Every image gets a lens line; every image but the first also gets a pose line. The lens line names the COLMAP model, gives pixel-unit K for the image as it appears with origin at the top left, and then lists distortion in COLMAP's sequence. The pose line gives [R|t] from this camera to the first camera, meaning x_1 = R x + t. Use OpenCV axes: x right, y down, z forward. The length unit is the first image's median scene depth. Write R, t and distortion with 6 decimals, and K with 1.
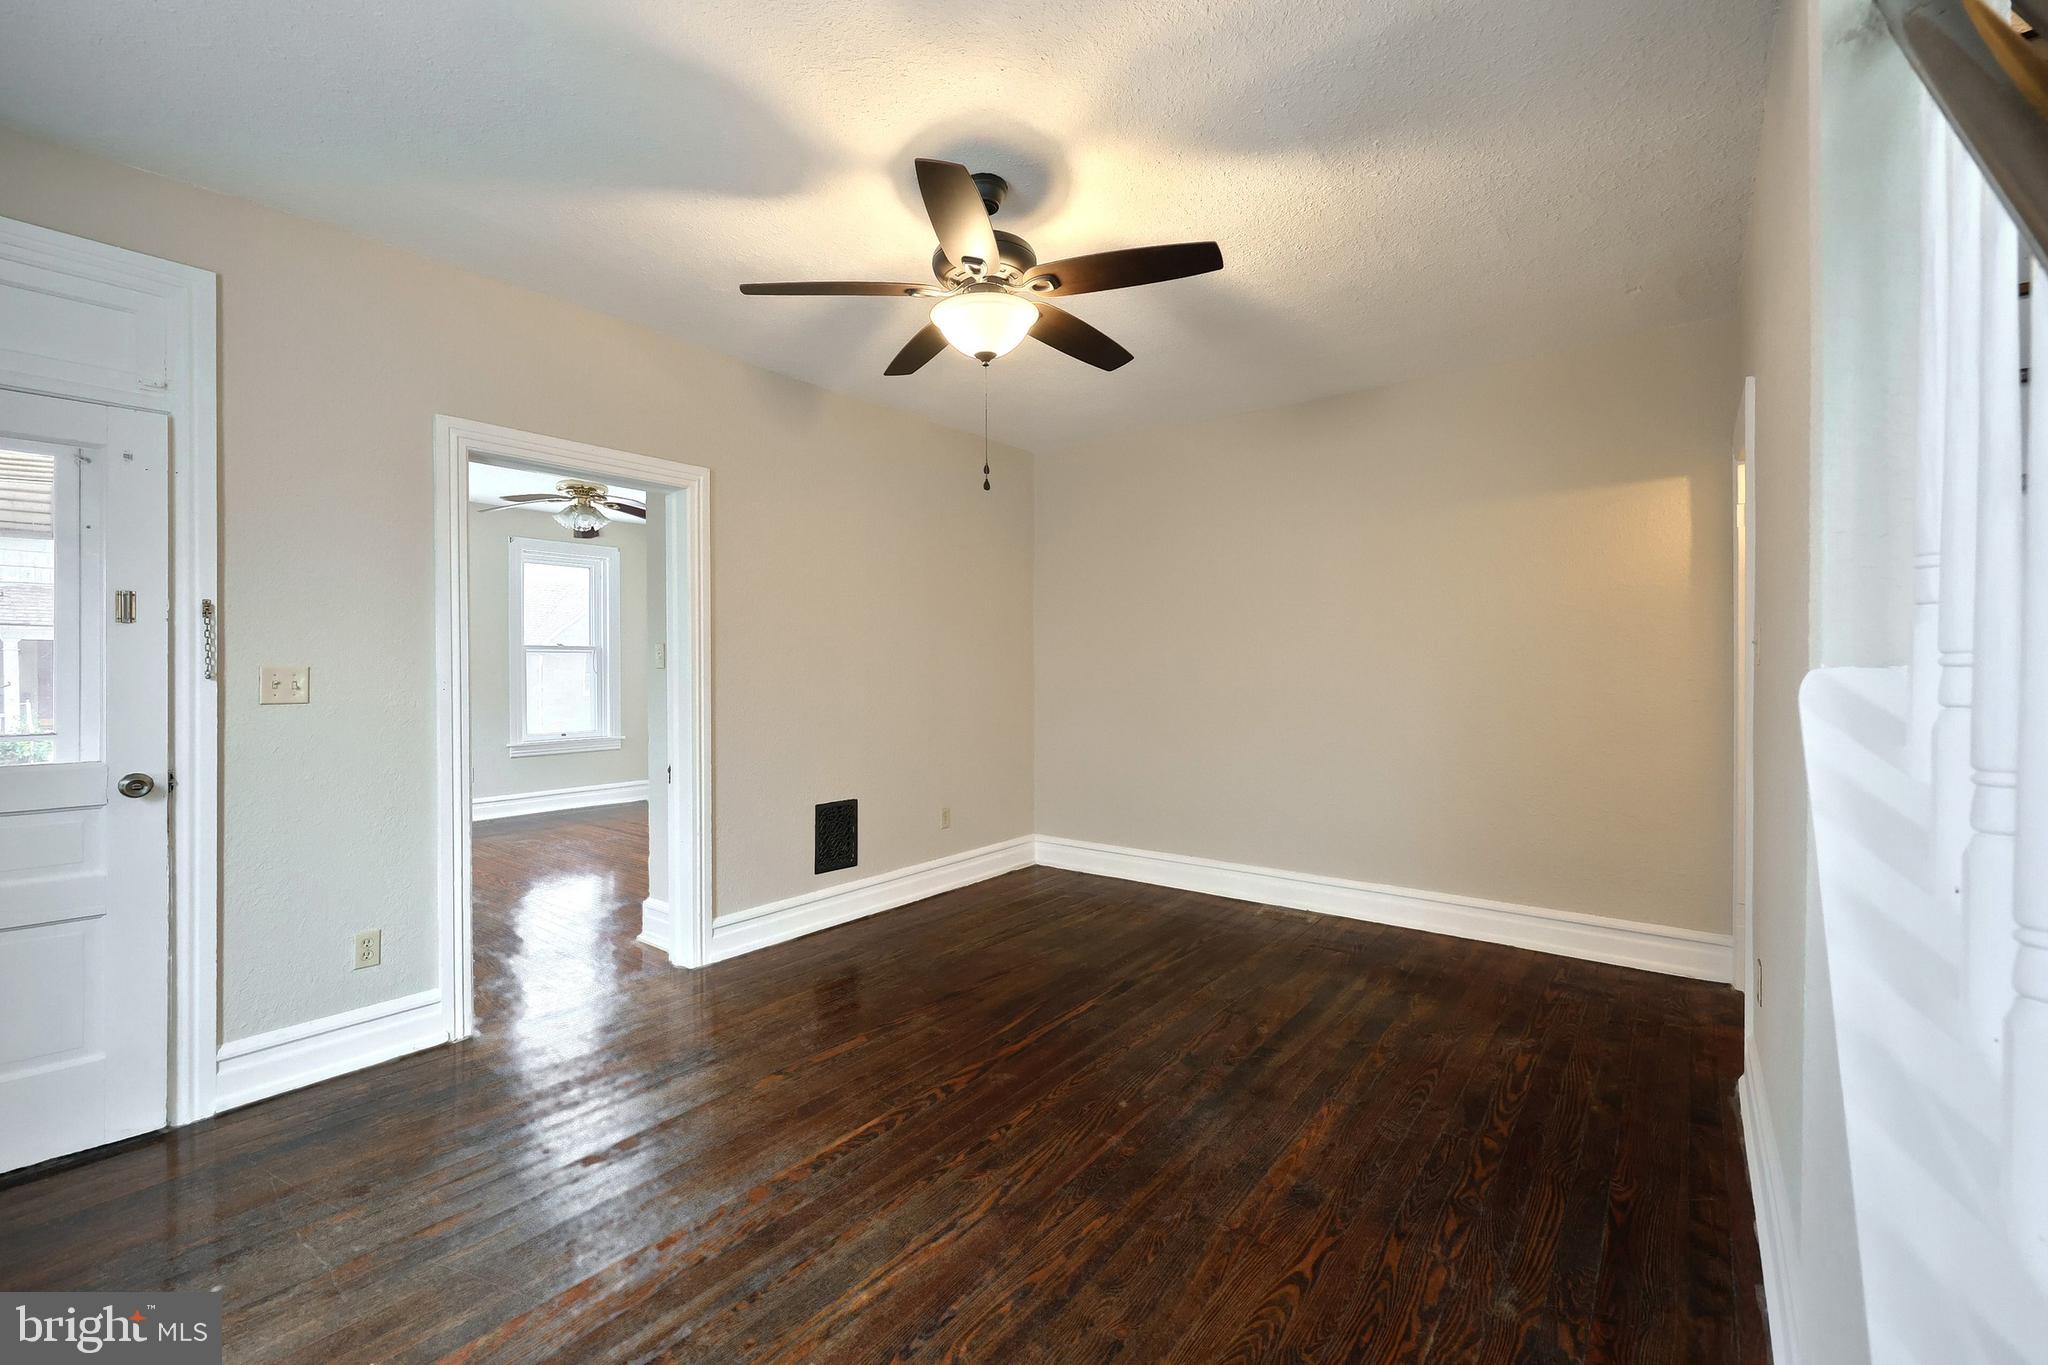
lens RADIAL K [[863.9, 0, 1021.0], [0, 863.9, 669.6], [0, 0, 1]] dist [-0.001876, -0.000246]
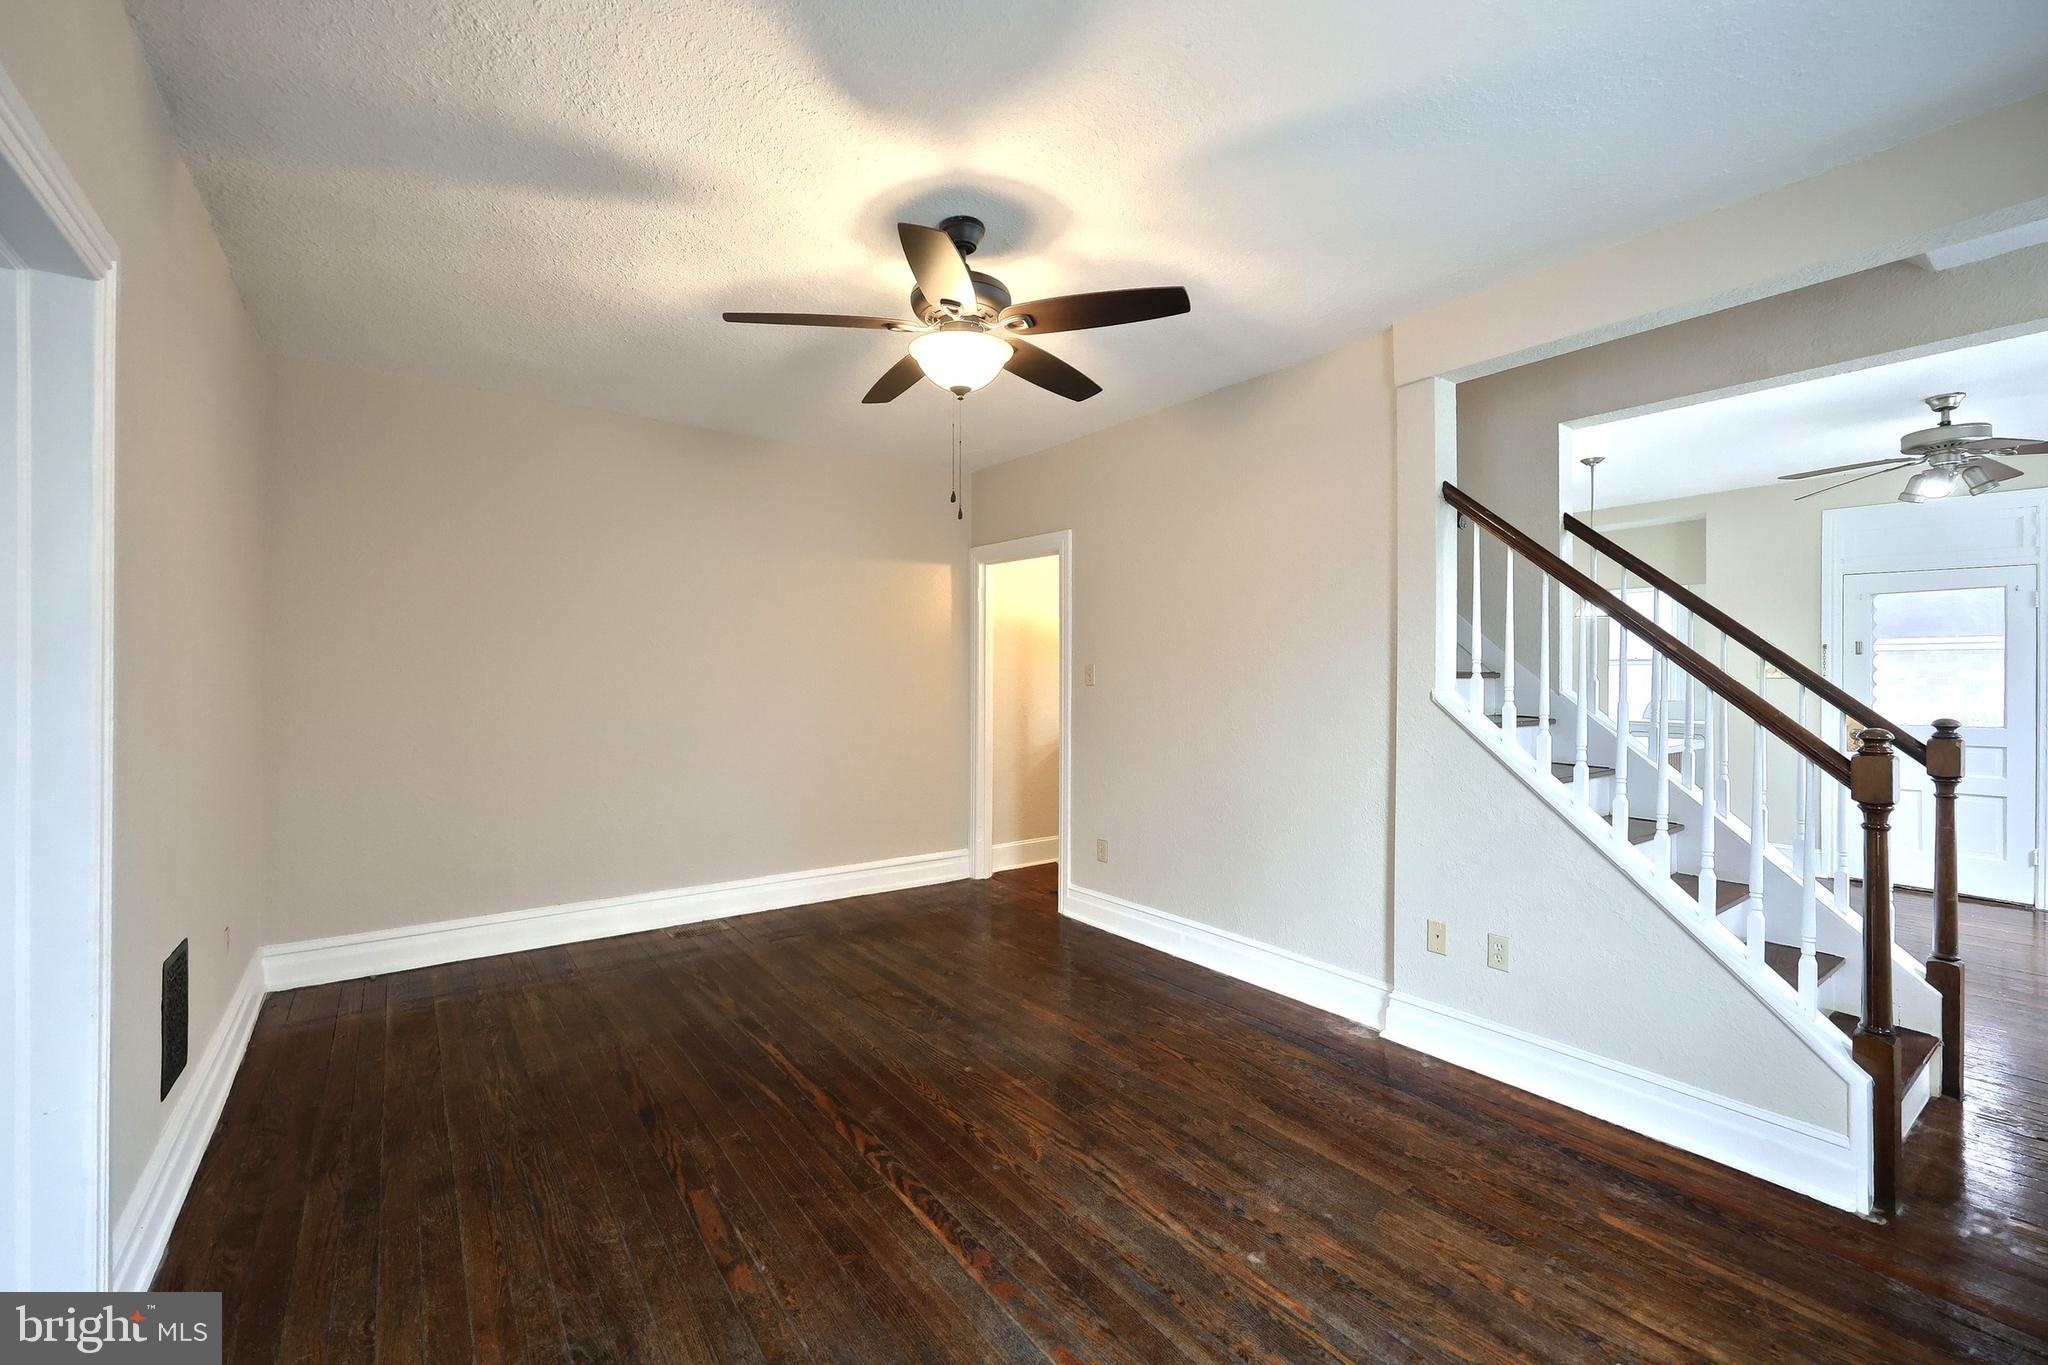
lens RADIAL K [[855.6, 0, 1018.8], [0, 855.6, 684.1], [0, 0, 1]] dist [-0.003348, -0.000224]
pose [[0.259105, -0.001965, 0.965847, -0.981900], [-0.002044, 0.999995, 0.002583, -0.012896], [-0.965847, -0.002644, 0.259100, 0.652973]]
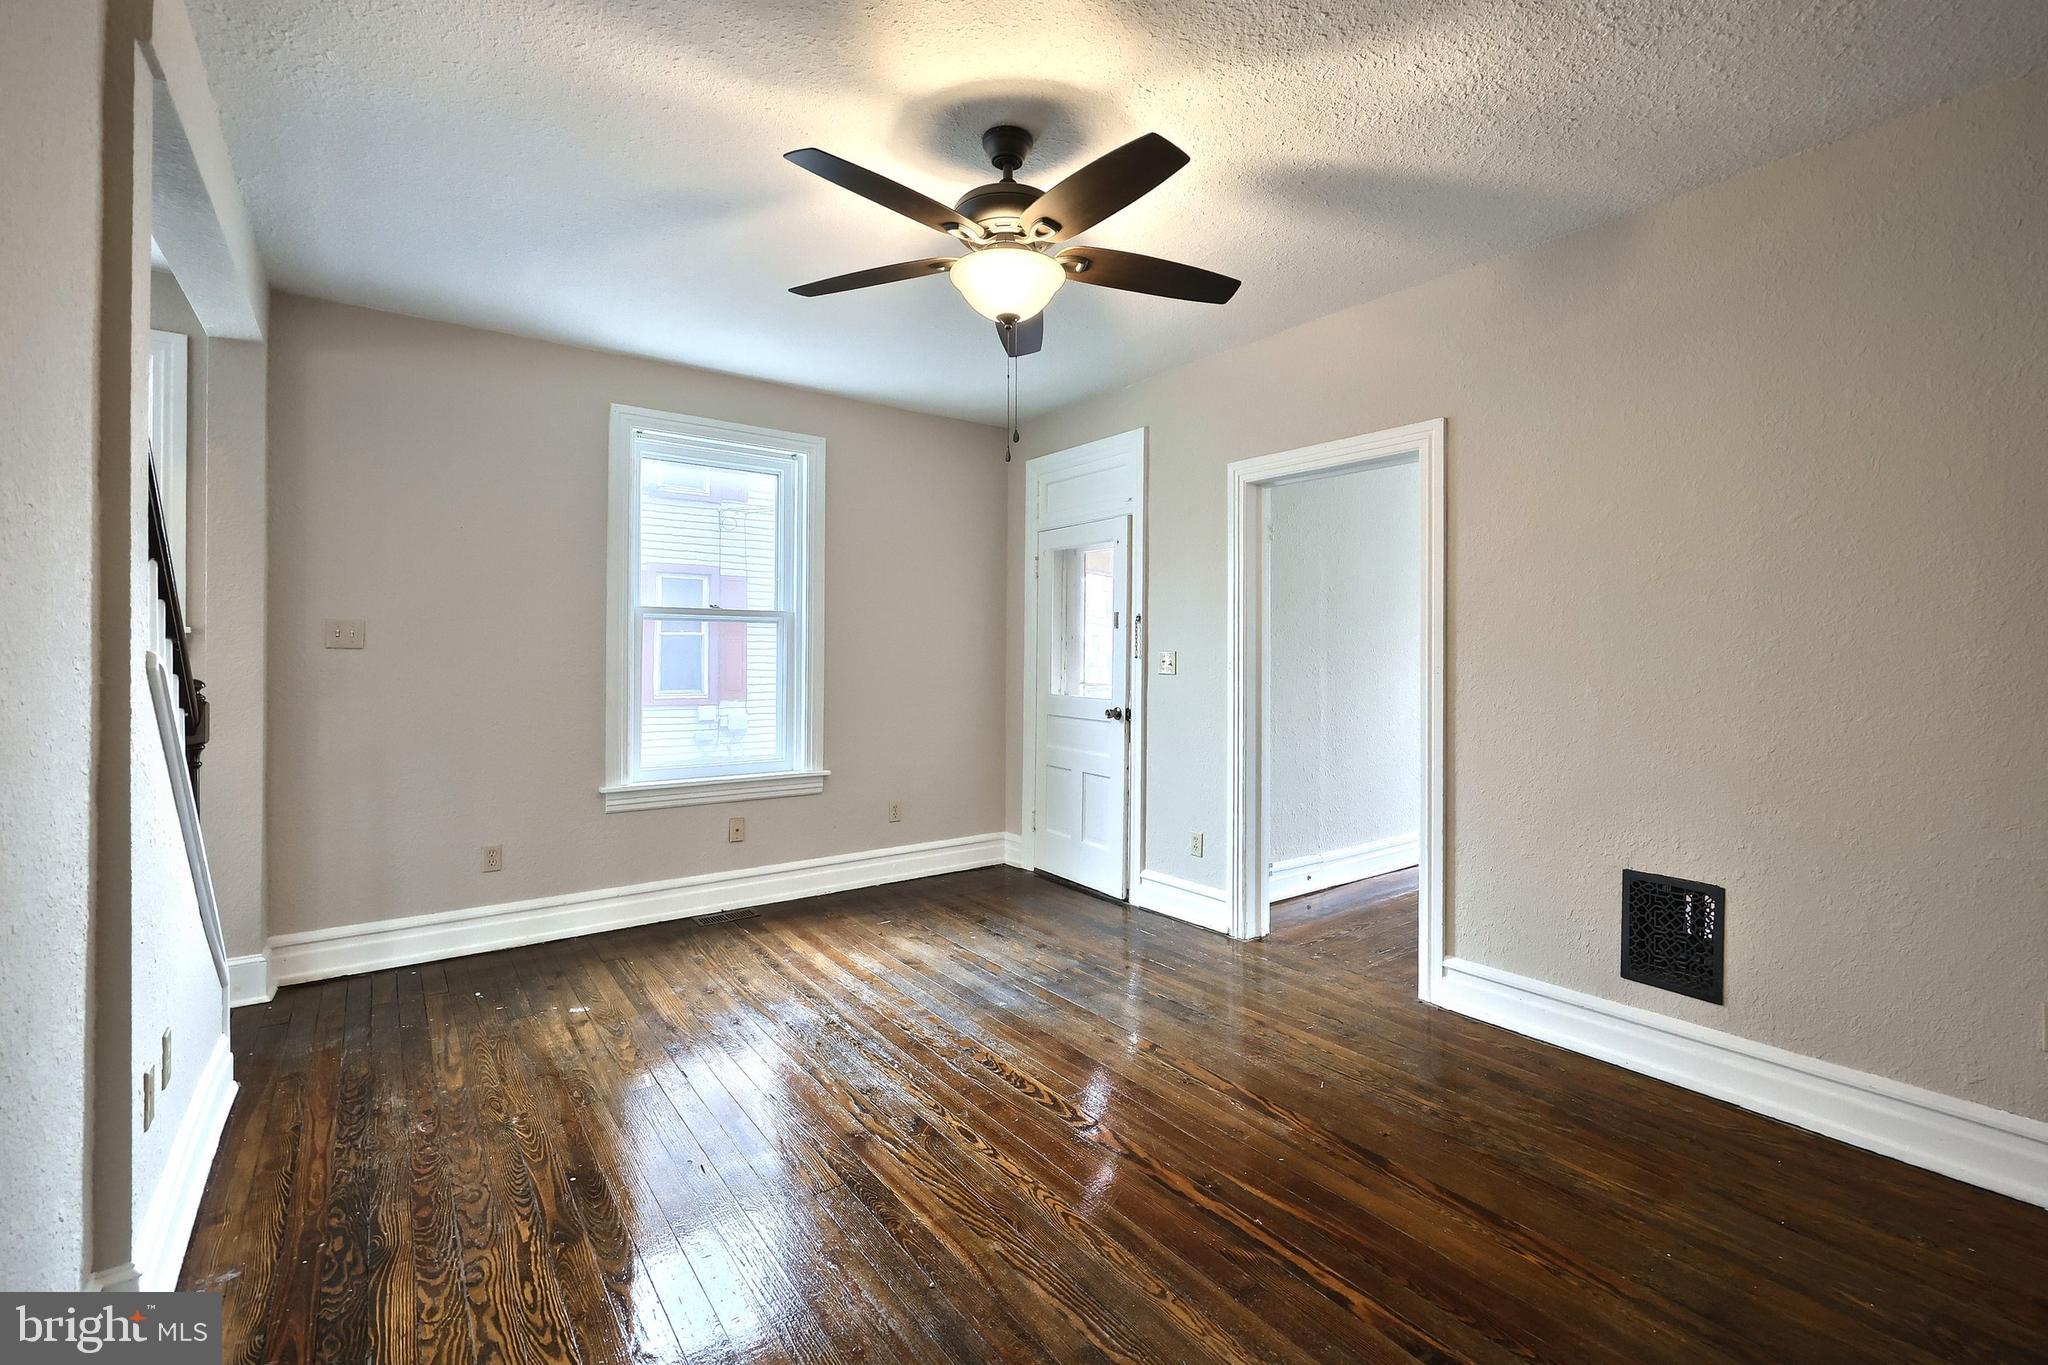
lens RADIAL K [[872.6, 0, 1023.2], [0, 872.6, 645.5], [0, 0, 1]] dist [0.003136, 0.000050]
pose [[-0.265093, -0.006497, -0.964201, 0.847053], [-0.008281, 0.999956, -0.004461, -0.004803], [0.964187, 0.006802, -0.265135, 1.238583]]
